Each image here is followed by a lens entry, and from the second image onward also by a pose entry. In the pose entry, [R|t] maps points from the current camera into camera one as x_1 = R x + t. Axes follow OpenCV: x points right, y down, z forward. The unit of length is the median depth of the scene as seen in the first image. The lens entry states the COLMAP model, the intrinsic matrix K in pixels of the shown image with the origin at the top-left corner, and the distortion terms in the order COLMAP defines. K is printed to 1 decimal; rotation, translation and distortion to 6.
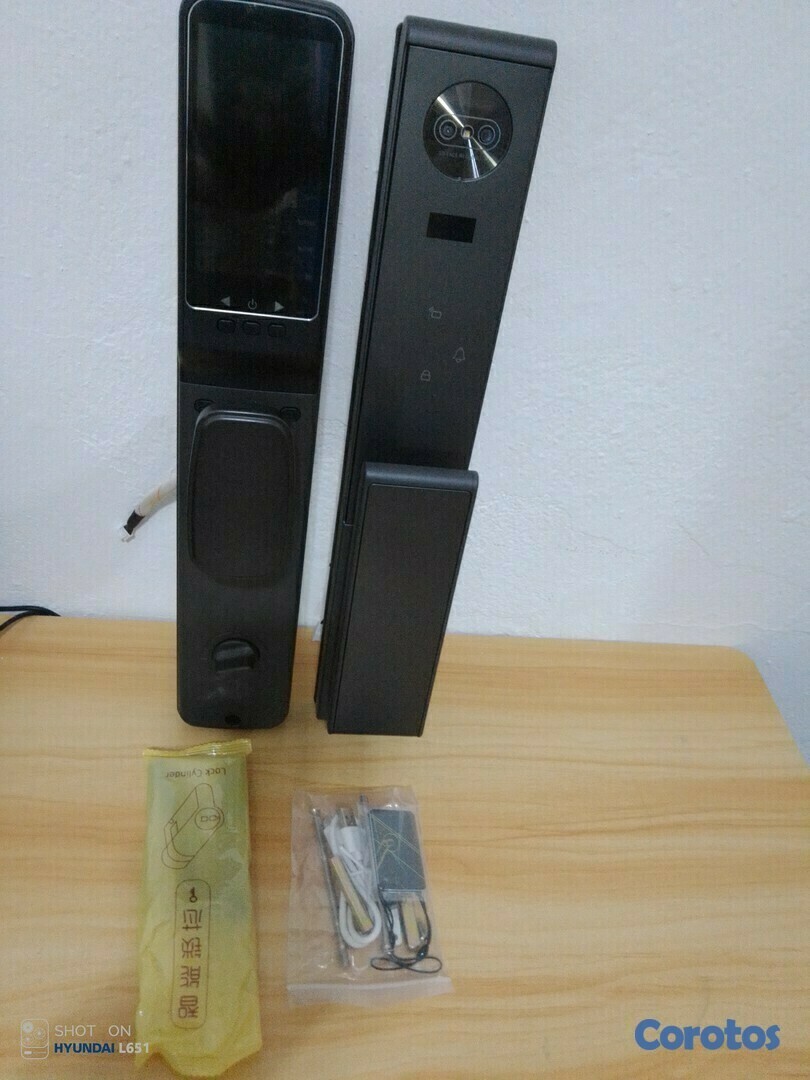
lens RADIAL K [[818.6, 0, 405.0], [0, 818.6, 540.0], [0, 0, 1]] dist [-0.010673, -0.002790]
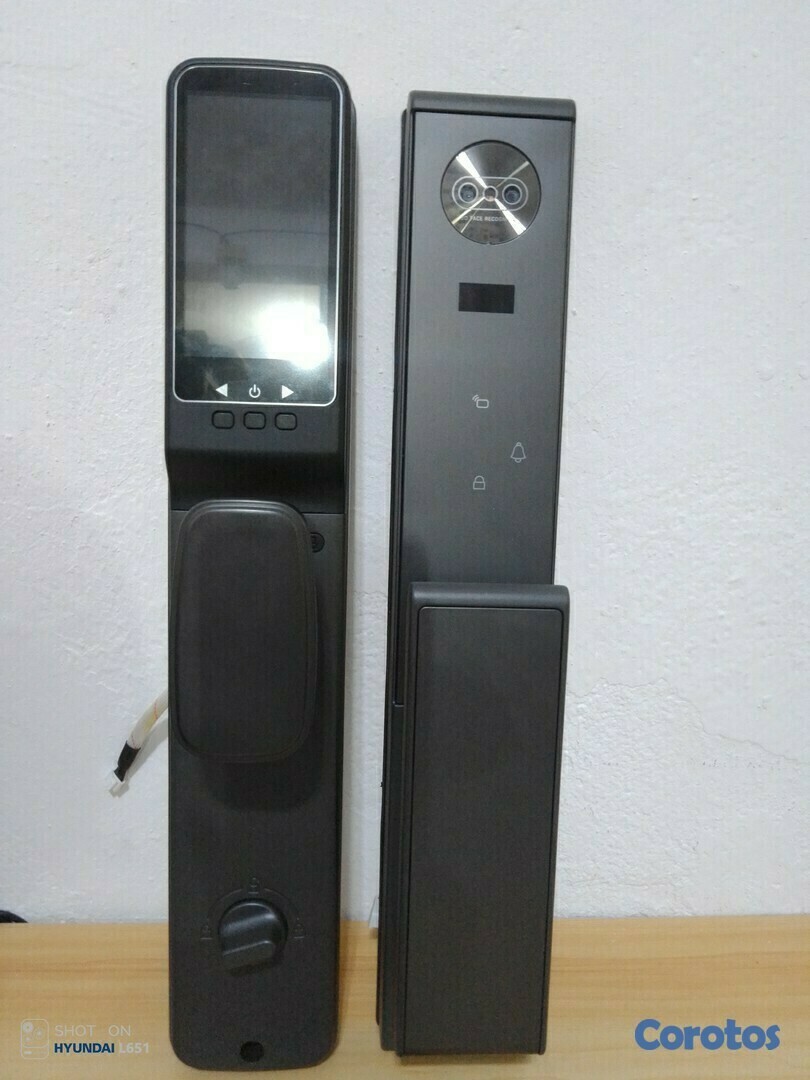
lens RADIAL K [[818.6, 0, 405.0], [0, 818.6, 540.0], [0, 0, 1]] dist [-0.010673, -0.002790]
pose [[0.992069, -0.113824, -0.053326, -0.009176], [0.077755, 0.889060, -0.451139, 0.183241], [0.098760, 0.443414, 0.890859, 0.288546]]
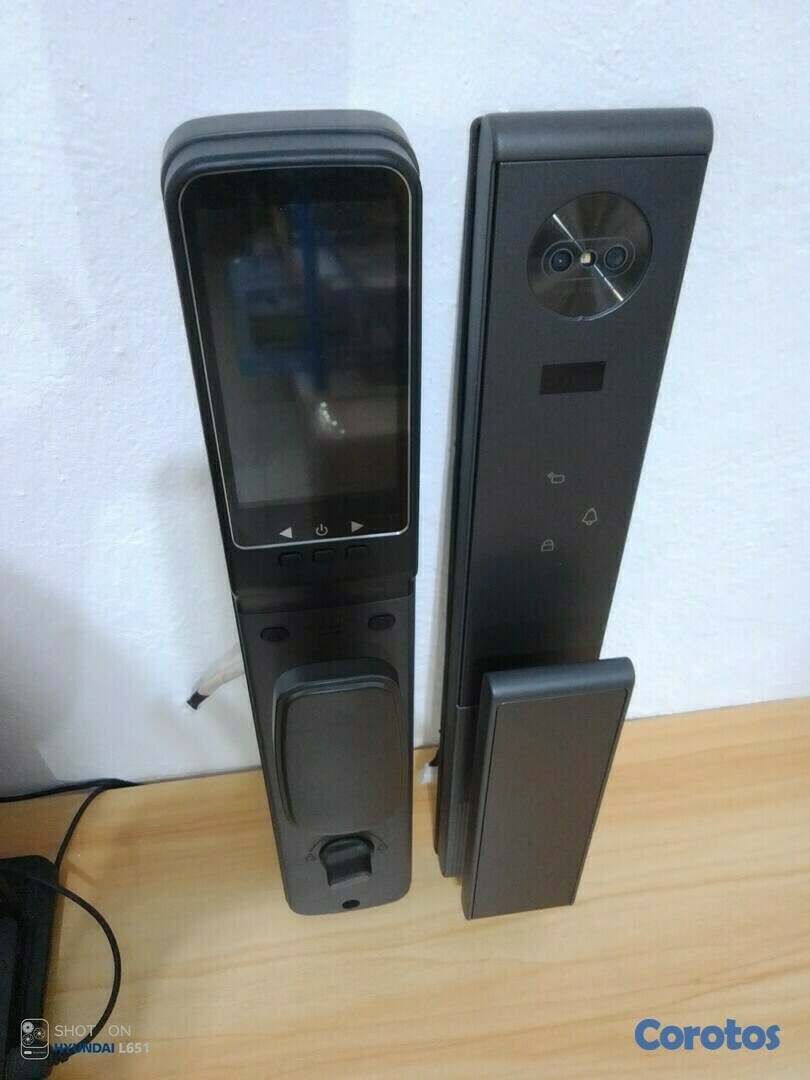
lens RADIAL K [[827.9, 0, 405.0], [0, 827.9, 540.0], [0, 0, 1]] dist [-0.024228, 0.001061]
pose [[0.988508, -0.141276, -0.053794, -0.059437], [0.146853, 0.981861, 0.119932, -0.293378], [0.035875, -0.126453, 0.991324, 0.209255]]
